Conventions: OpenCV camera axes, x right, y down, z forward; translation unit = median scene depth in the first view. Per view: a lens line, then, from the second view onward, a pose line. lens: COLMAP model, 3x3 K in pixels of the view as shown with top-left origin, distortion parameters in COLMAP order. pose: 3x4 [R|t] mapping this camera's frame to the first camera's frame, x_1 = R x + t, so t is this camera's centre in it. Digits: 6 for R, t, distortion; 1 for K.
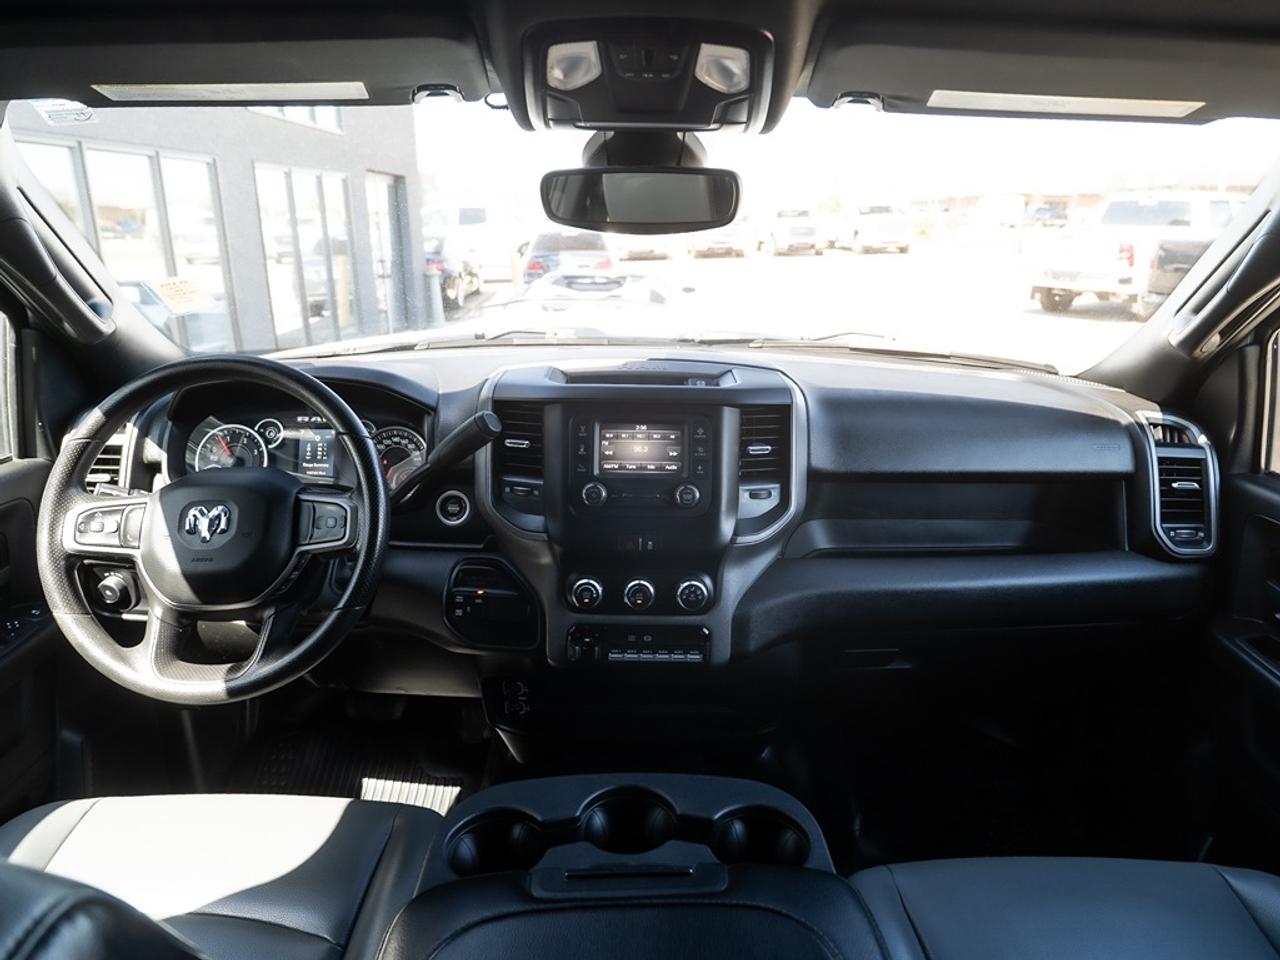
lens RADIAL K [[820.2, 0, 633.9], [0, 820.2, 492.5], [0, 0, 1]] dist [0.022915, 0.001550]
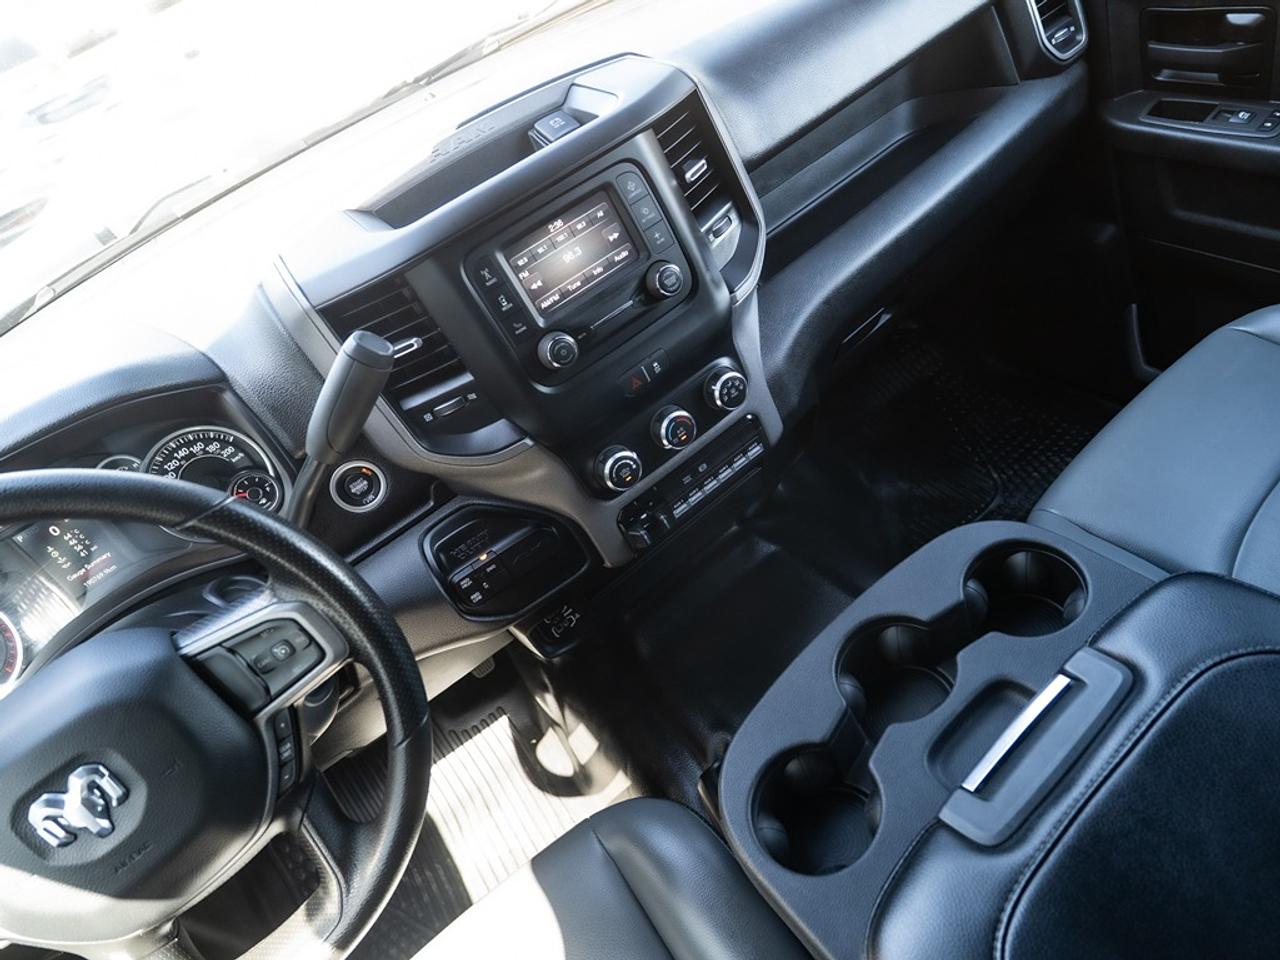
lens RADIAL K [[756.2, 0, 696.9], [0, 756.2, 481.3], [0, 0, 1]] dist [-0.018394, 0.003707]
pose [[0.740430, -0.606375, 0.289954, -0.207843], [0.459004, 0.771309, 0.440906, -0.135684], [-0.490998, -0.193370, 0.849428, 0.387195]]
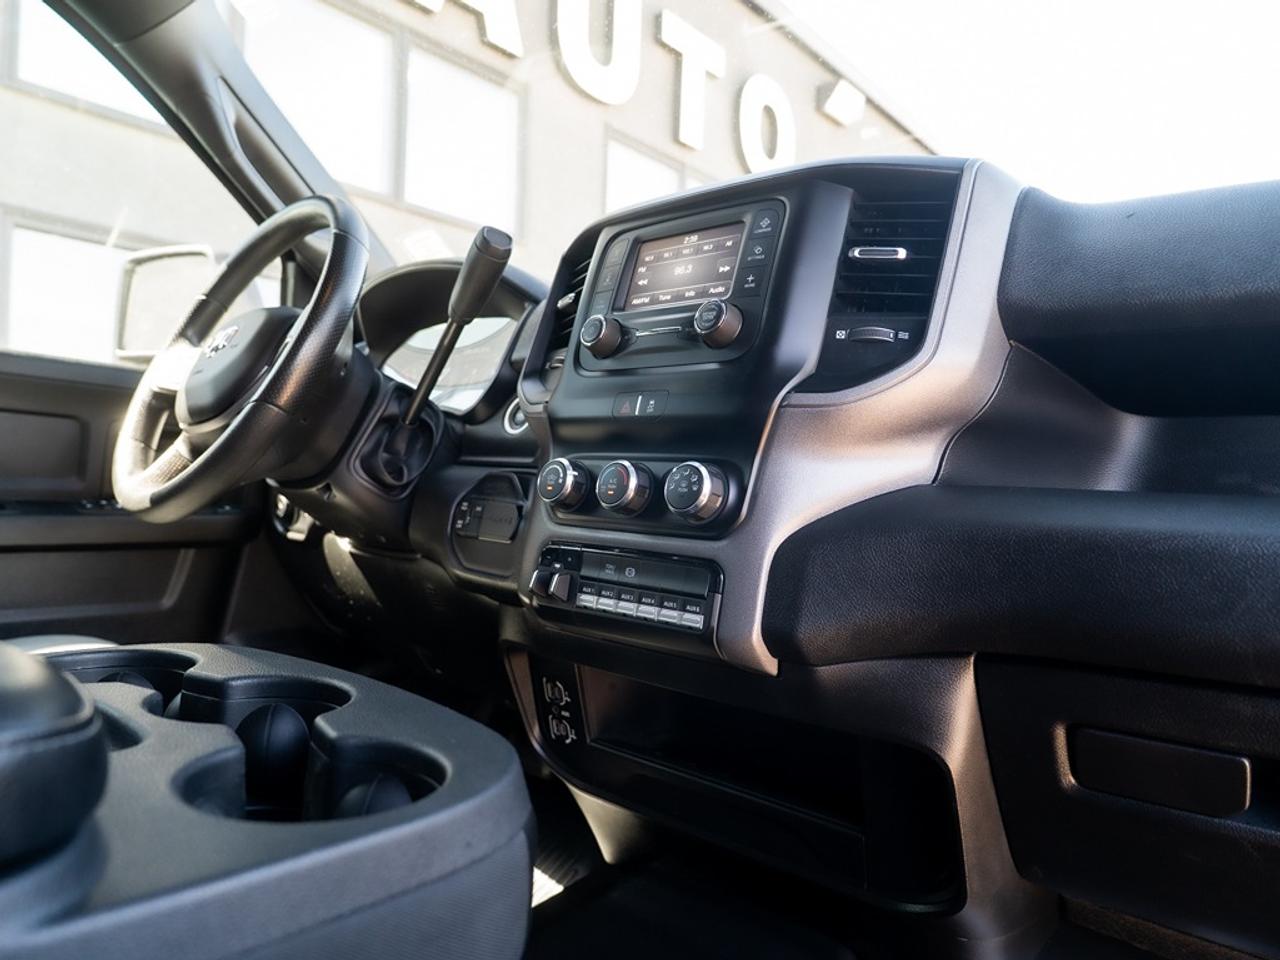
lens RADIAL K [[820.2, 0, 636.5], [0, 820.2, 487.8], [0, 0, 1]] dist [0.022915, 0.001550]
pose [[0.771074, 0.038782, -0.635563, 0.383794], [-0.232935, 0.946137, -0.224867, 0.252010], [0.592609, 0.321434, 0.738576, 0.570204]]
